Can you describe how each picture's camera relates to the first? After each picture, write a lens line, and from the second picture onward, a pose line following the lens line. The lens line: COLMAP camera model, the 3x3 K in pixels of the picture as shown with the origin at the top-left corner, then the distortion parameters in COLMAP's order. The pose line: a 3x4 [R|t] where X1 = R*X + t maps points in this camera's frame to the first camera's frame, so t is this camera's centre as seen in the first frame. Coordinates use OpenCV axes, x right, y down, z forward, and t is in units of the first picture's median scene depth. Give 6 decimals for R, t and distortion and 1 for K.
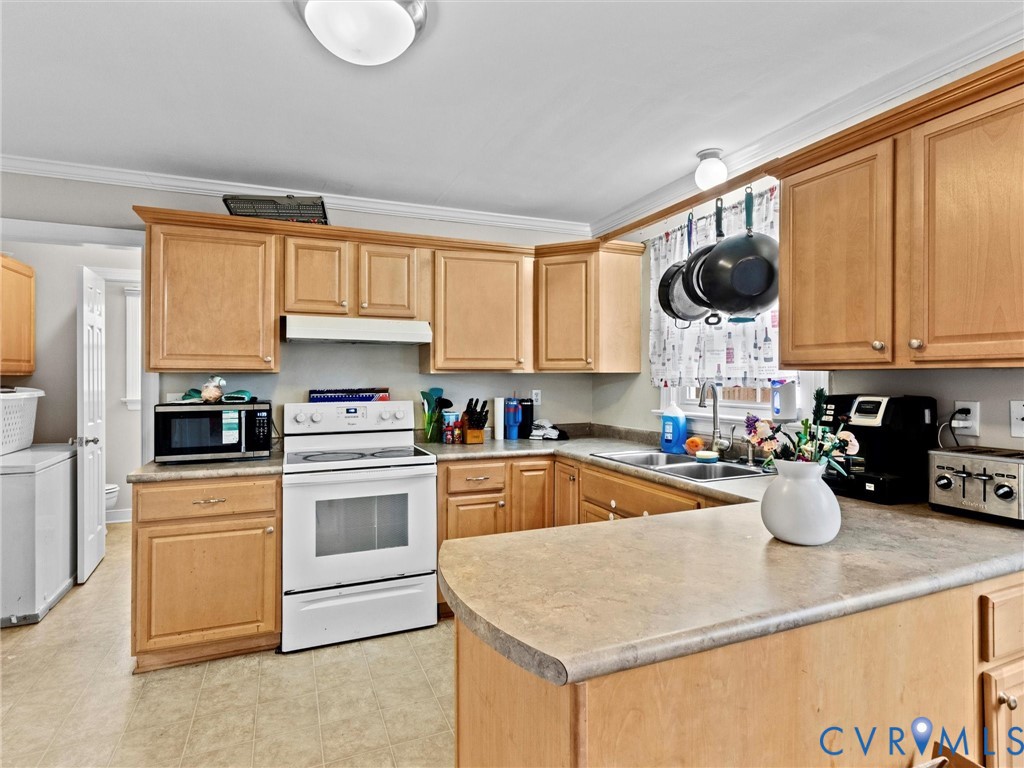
lens RADIAL K [[535.3, 0, 510.7], [0, 535.3, 379.8], [0, 0, 1]] dist [0.000324, -0.000090]
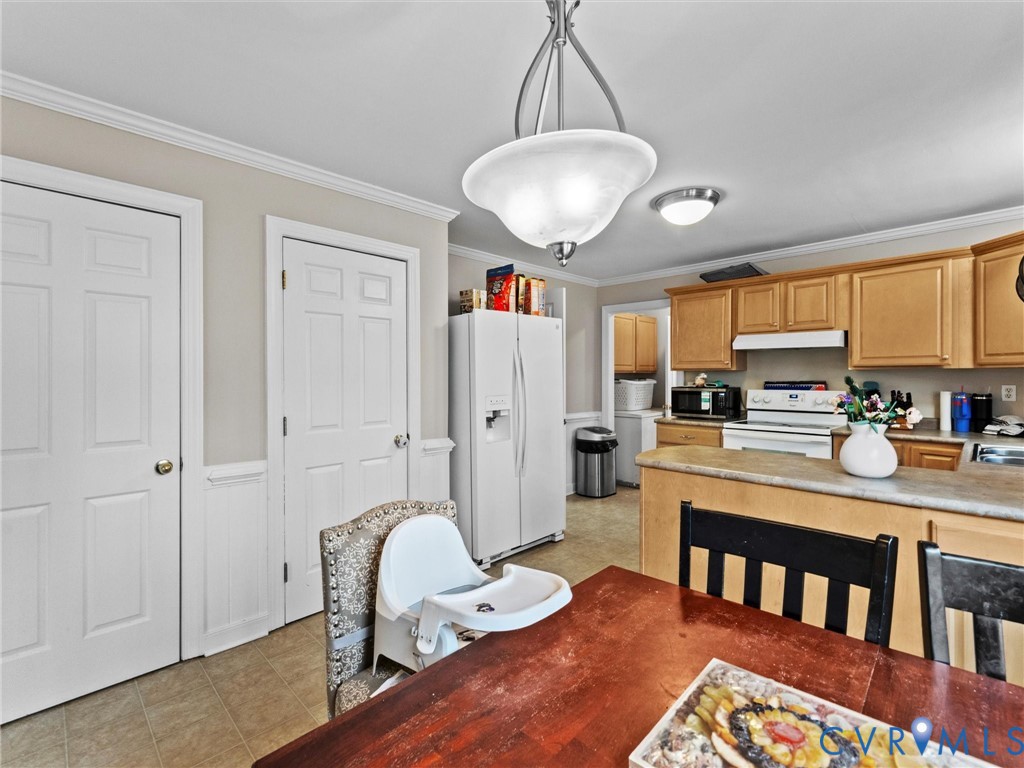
lens RADIAL K [[485.0, 0, 514.6], [0, 485.0, 372.7], [0, 0, 1]] dist [0.000465, 0.000141]
pose [[0.400883, -0.005233, -0.916114, 0.687552], [-0.004889, 0.999957, -0.007852, 0.009660], [0.916116, 0.007626, 0.400840, -0.236271]]
